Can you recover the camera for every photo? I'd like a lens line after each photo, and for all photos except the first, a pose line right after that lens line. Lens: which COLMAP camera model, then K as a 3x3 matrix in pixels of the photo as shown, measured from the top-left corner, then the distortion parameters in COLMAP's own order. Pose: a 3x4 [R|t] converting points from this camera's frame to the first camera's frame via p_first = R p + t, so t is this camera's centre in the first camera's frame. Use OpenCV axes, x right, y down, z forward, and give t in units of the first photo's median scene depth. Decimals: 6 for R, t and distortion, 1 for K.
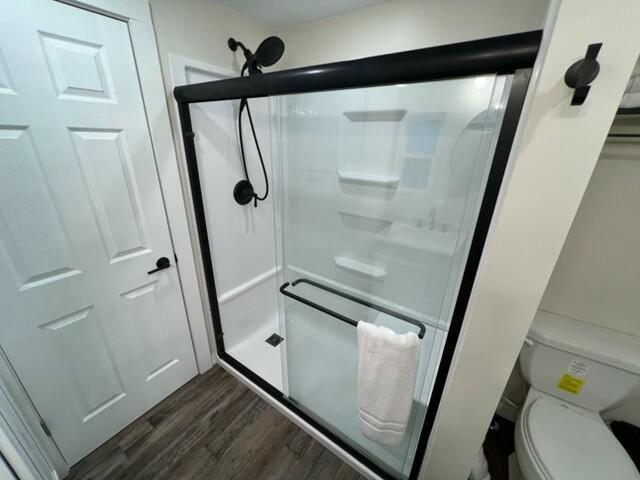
lens RADIAL K [[257.8, 0, 320.0], [0, 257.8, 240.0], [0, 0, 1]] dist [-0.002361, 0.000235]
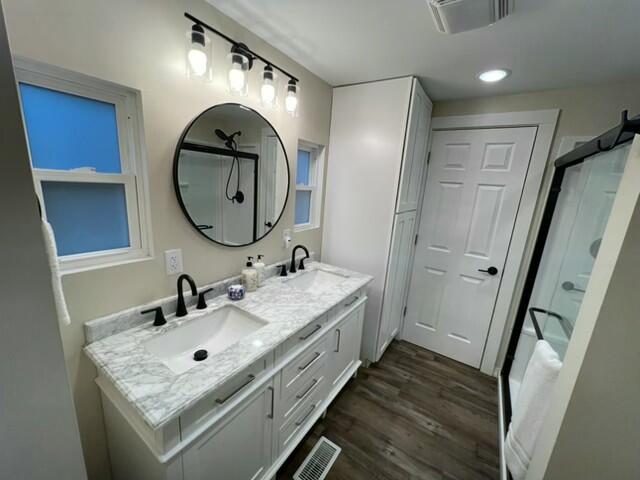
lens RADIAL K [[257.8, 0, 320.0], [0, 257.8, 240.0], [0, 0, 1]] dist [-0.002361, 0.000235]
pose [[0.020773, 0.199203, -0.979738, 0.804762], [-0.432865, 0.885132, 0.170789, 0.113404], [0.901219, 0.420547, 0.104615, -0.117818]]
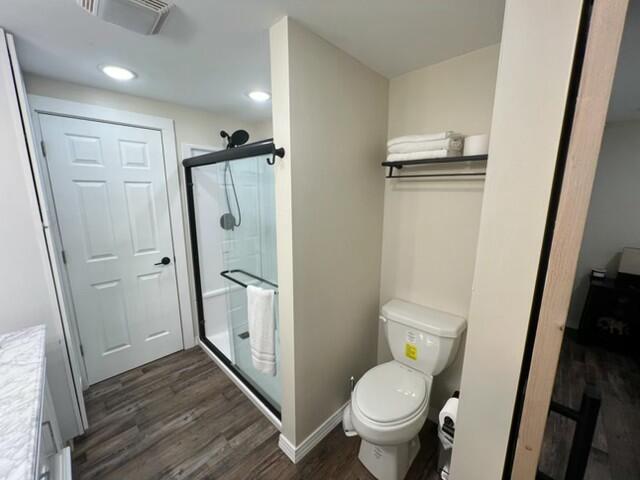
lens RADIAL K [[257.8, 0, 320.0], [0, 257.8, 240.0], [0, 0, 1]] dist [-0.002361, 0.000235]
pose [[0.984205, 0.013340, -0.176531, 0.636981], [-0.047034, 0.981024, -0.188097, 0.227482], [0.170672, 0.193429, 0.966155, -0.421819]]
